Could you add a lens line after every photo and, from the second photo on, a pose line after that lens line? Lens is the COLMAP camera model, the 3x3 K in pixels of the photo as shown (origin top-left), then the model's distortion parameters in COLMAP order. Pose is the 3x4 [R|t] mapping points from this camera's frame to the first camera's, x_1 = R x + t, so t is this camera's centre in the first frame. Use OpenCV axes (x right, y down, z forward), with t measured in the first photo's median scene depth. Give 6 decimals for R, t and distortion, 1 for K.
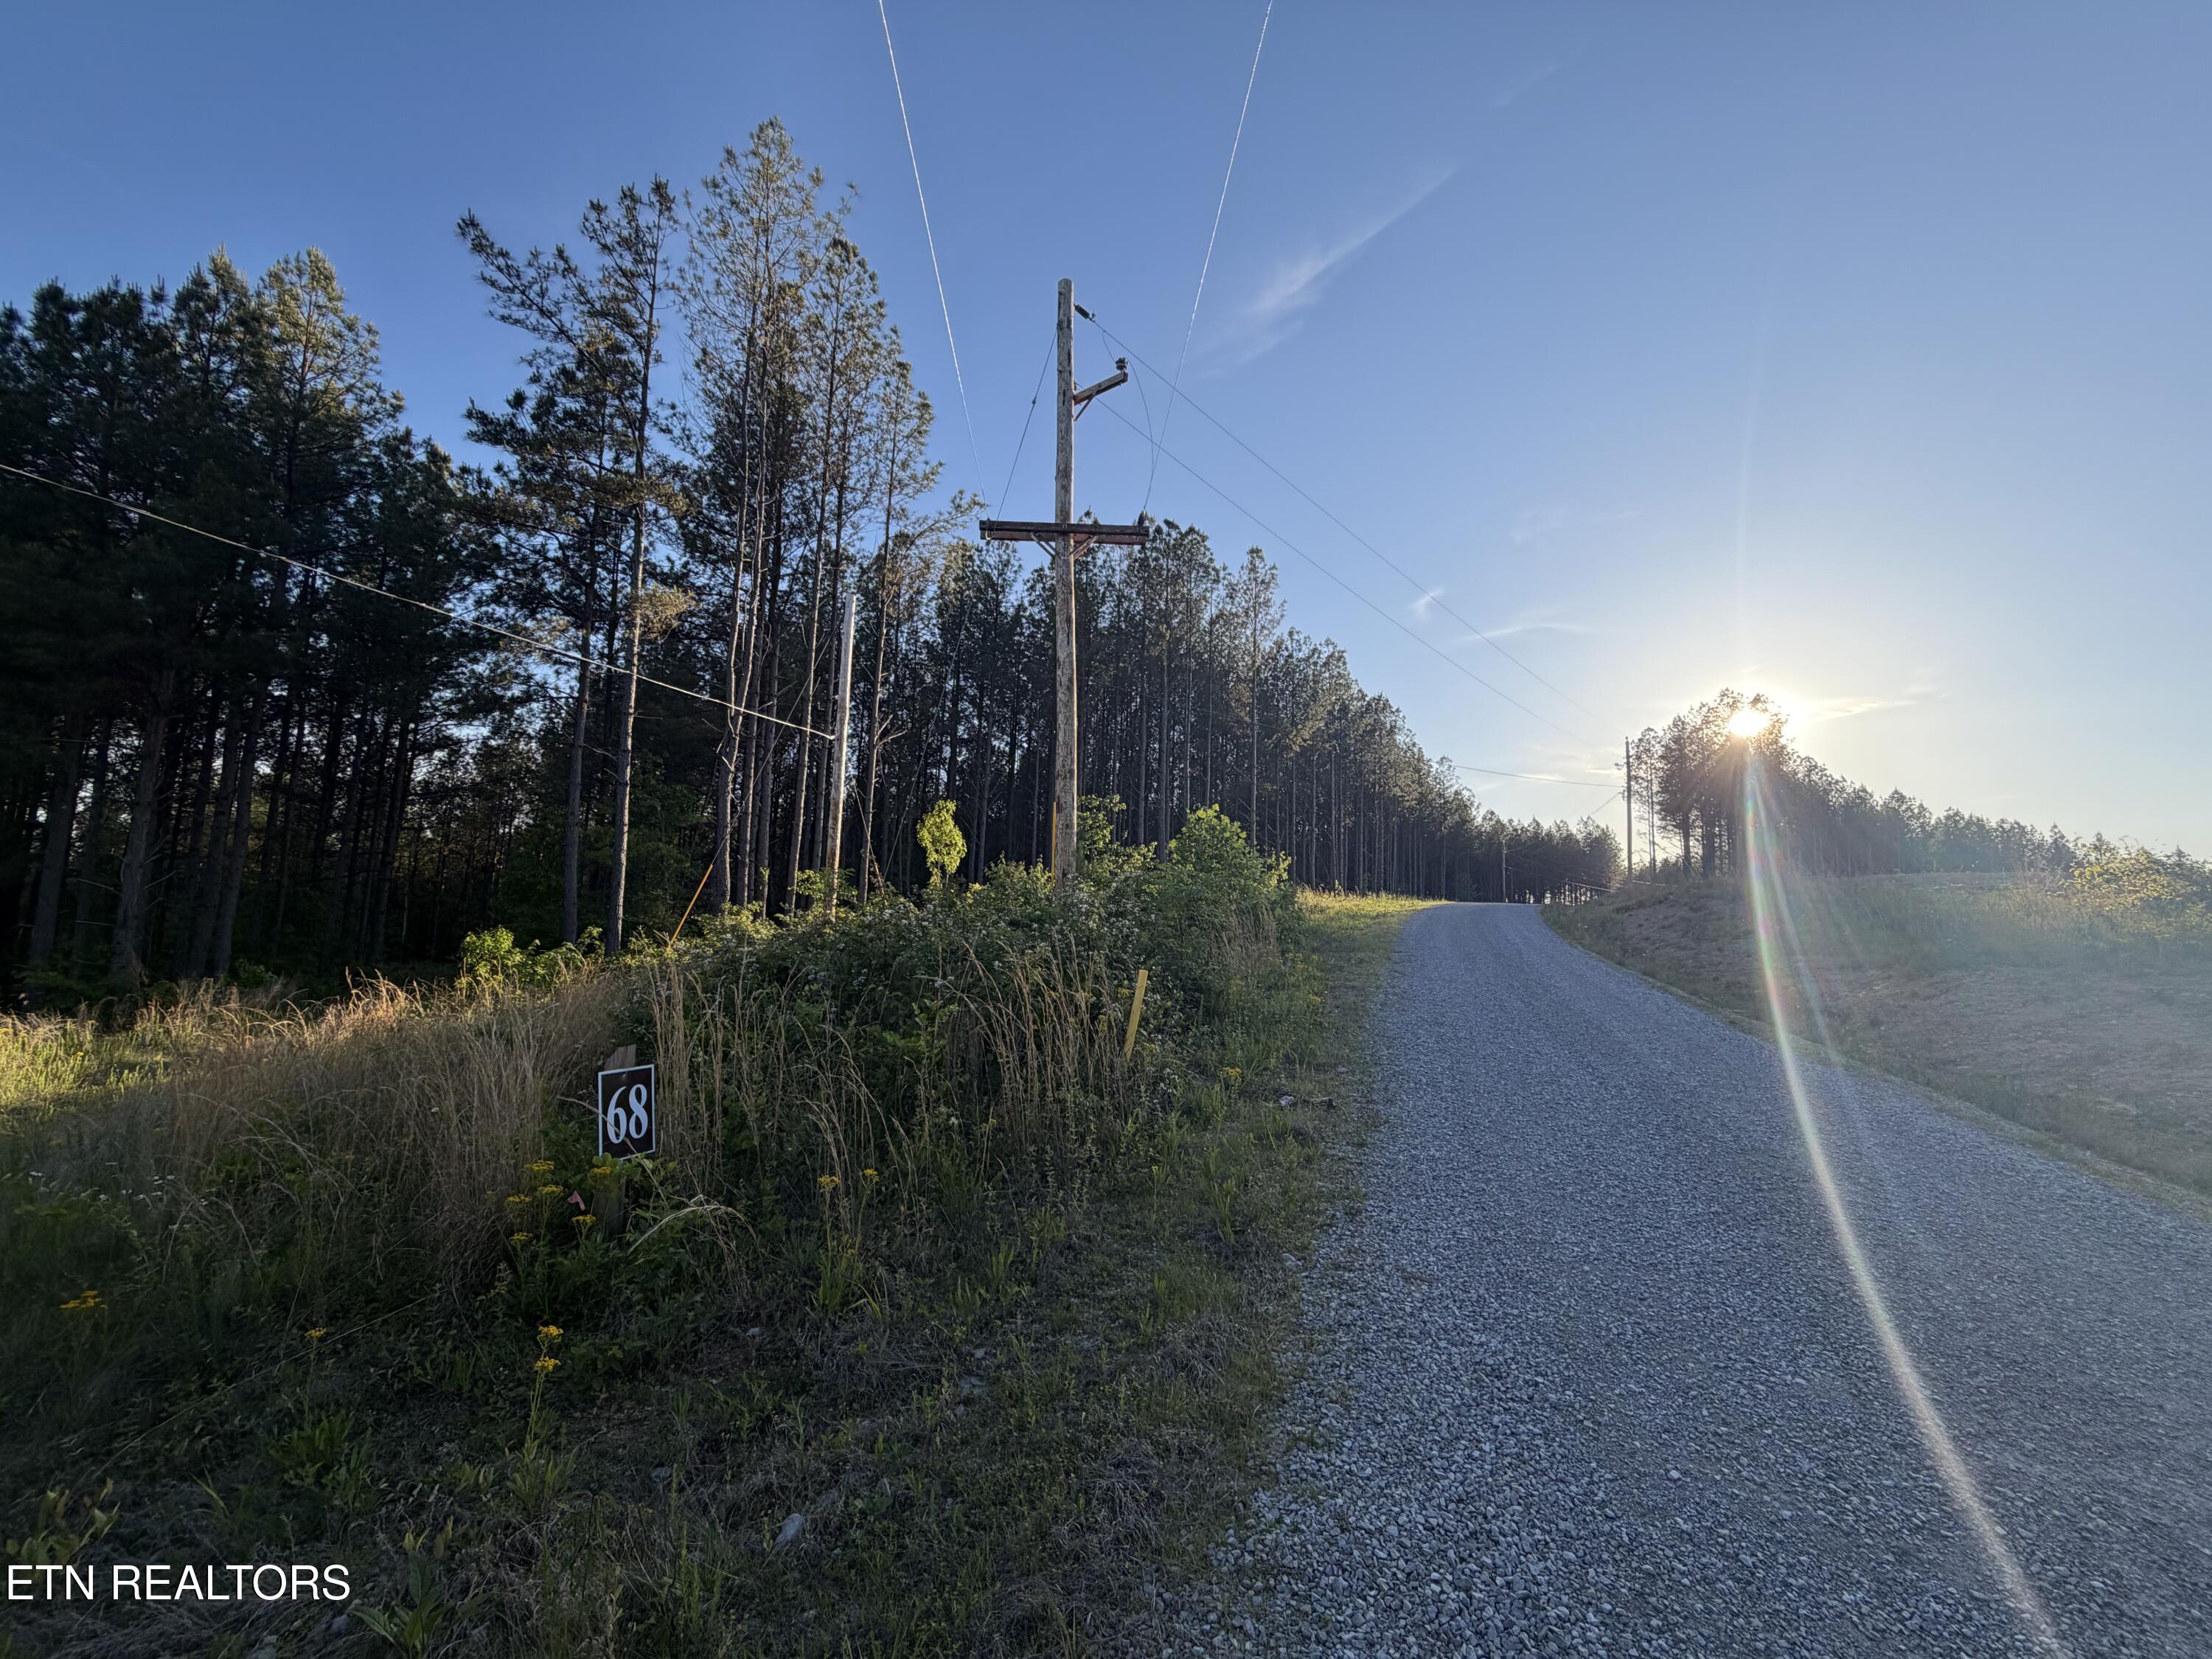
lens RADIAL K [[893.4, 0, 1106.0], [0, 893.4, 829.5], [0, 0, 1]] dist [0.000041, 0.000111]
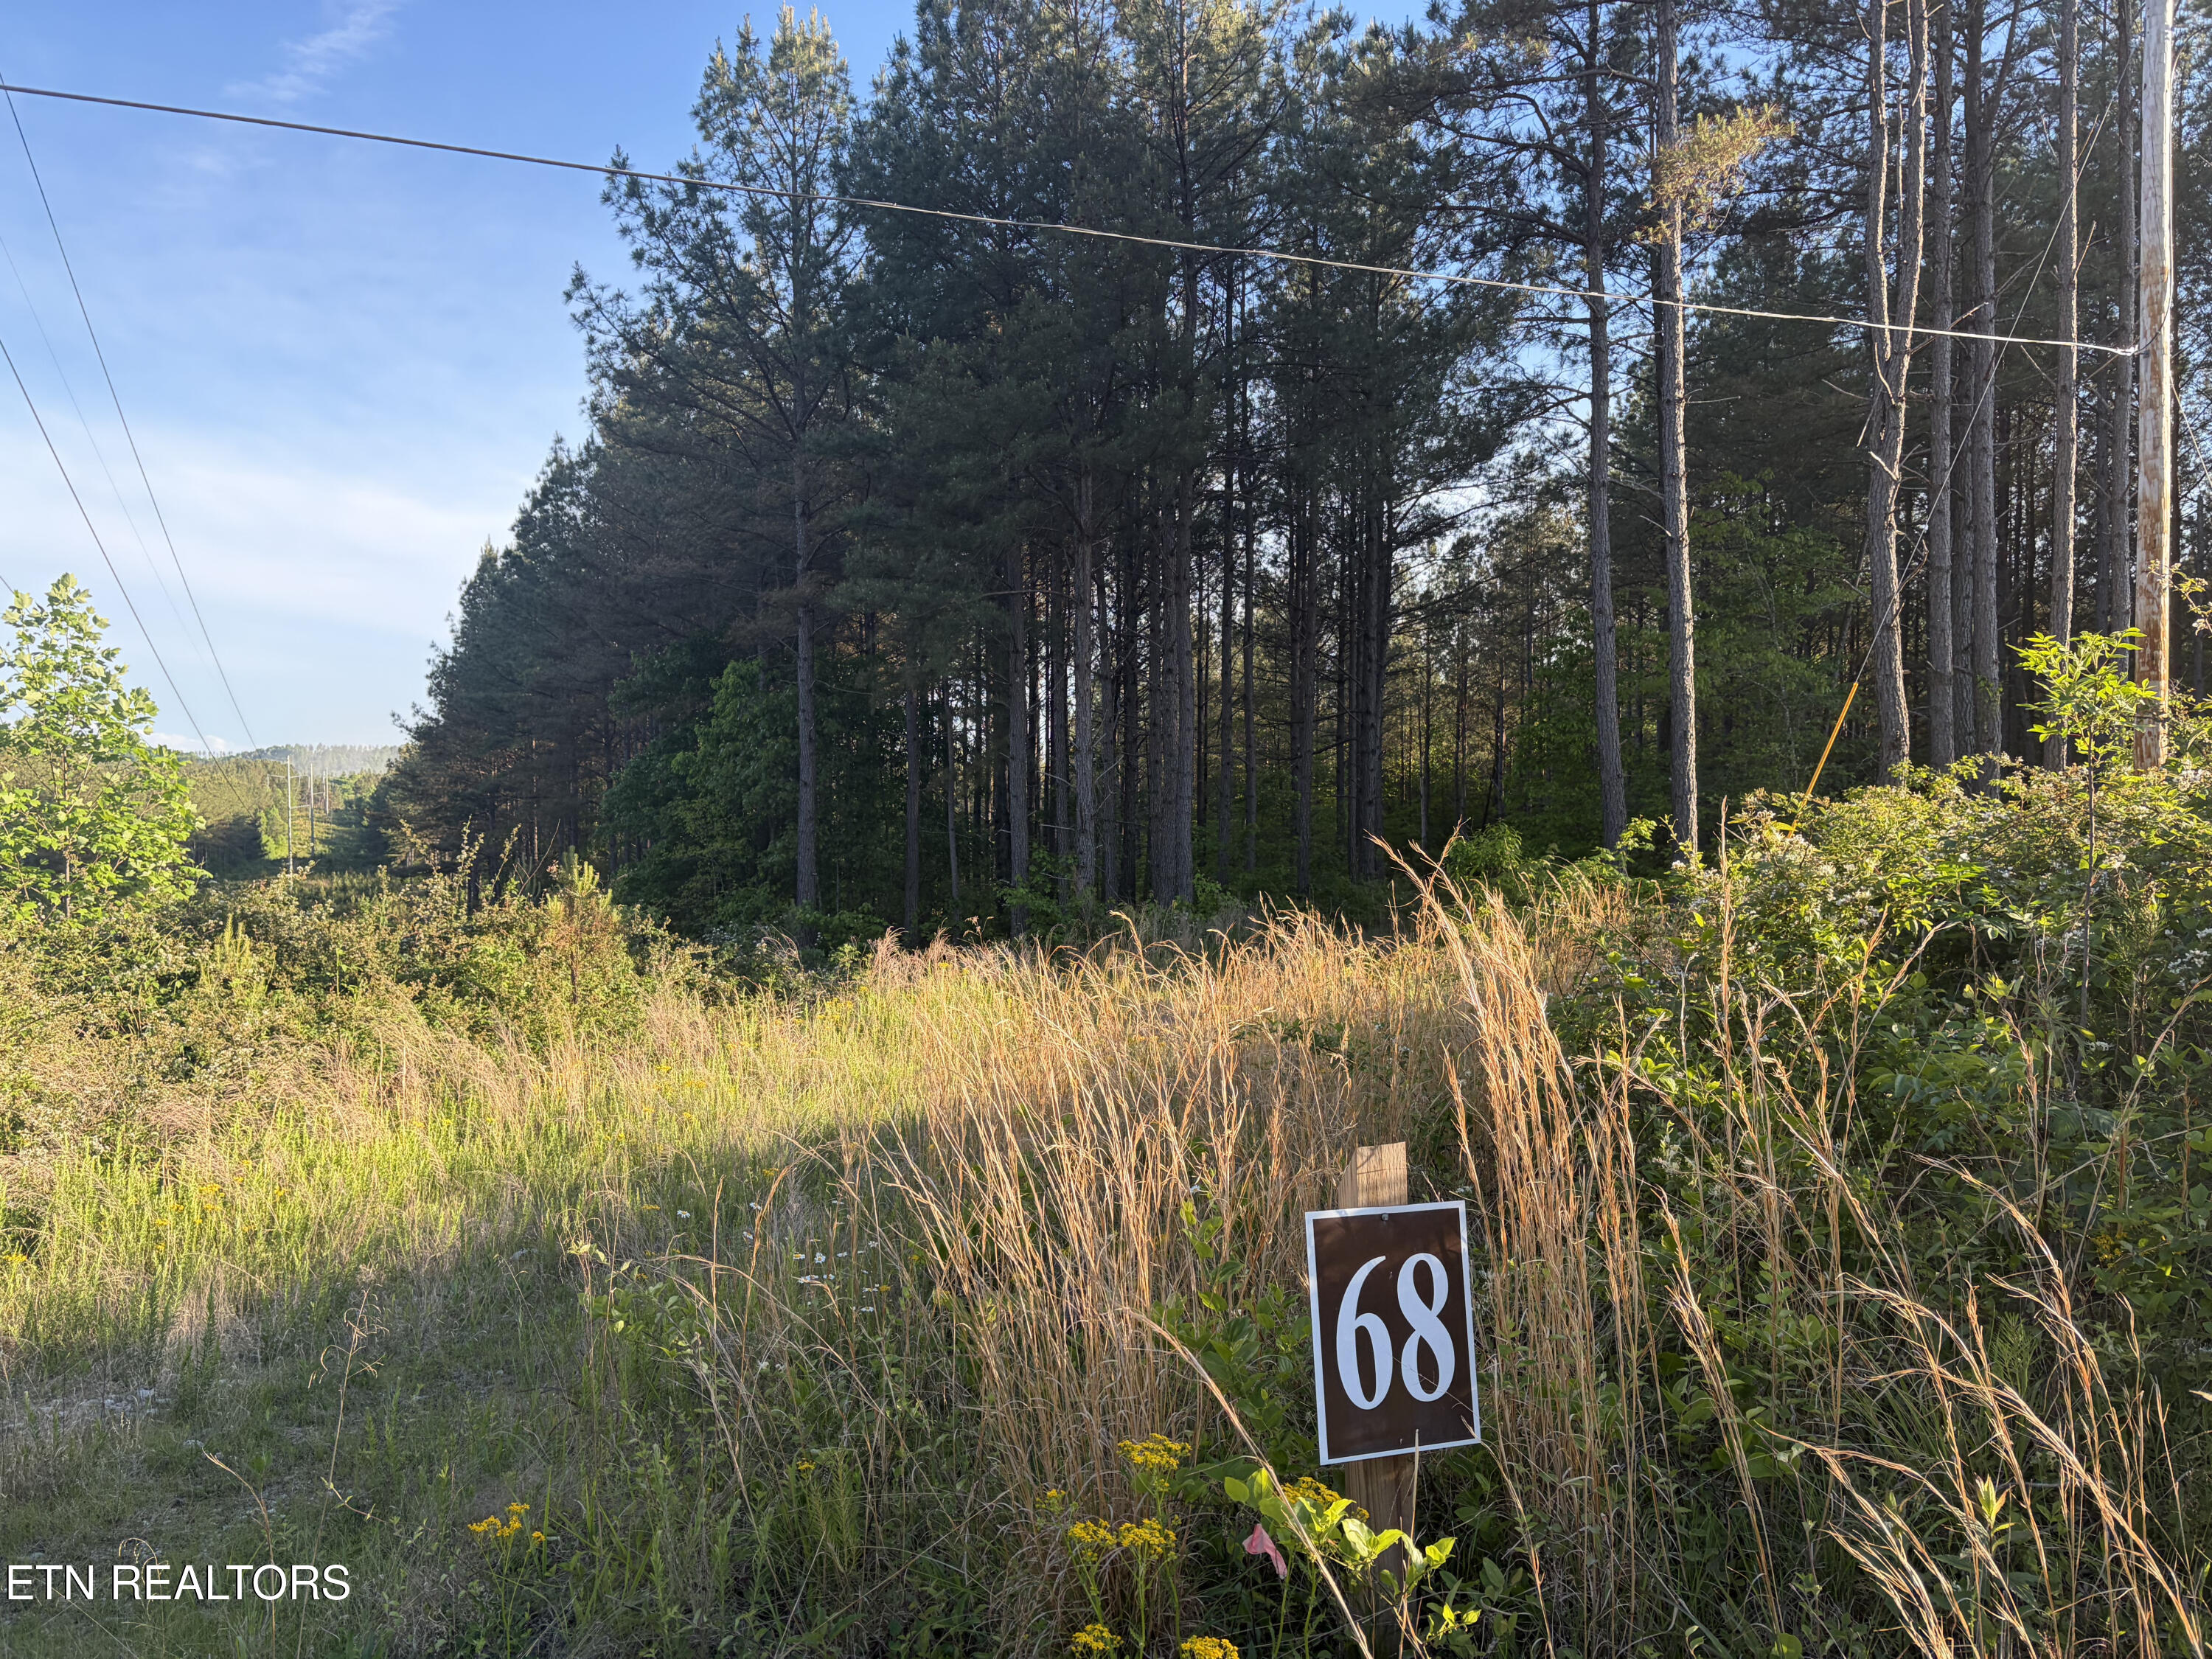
lens RADIAL K [[1654.8, 0, 1106.0], [0, 1654.8, 829.5], [0, 0, 1]] dist [-0.003062, 0.007876]
pose [[0.637425, -0.017278, -0.770318, -0.020917], [0.107410, 0.991980, 0.066630, 0.013761], [0.762989, -0.125212, 0.634169, 0.120003]]
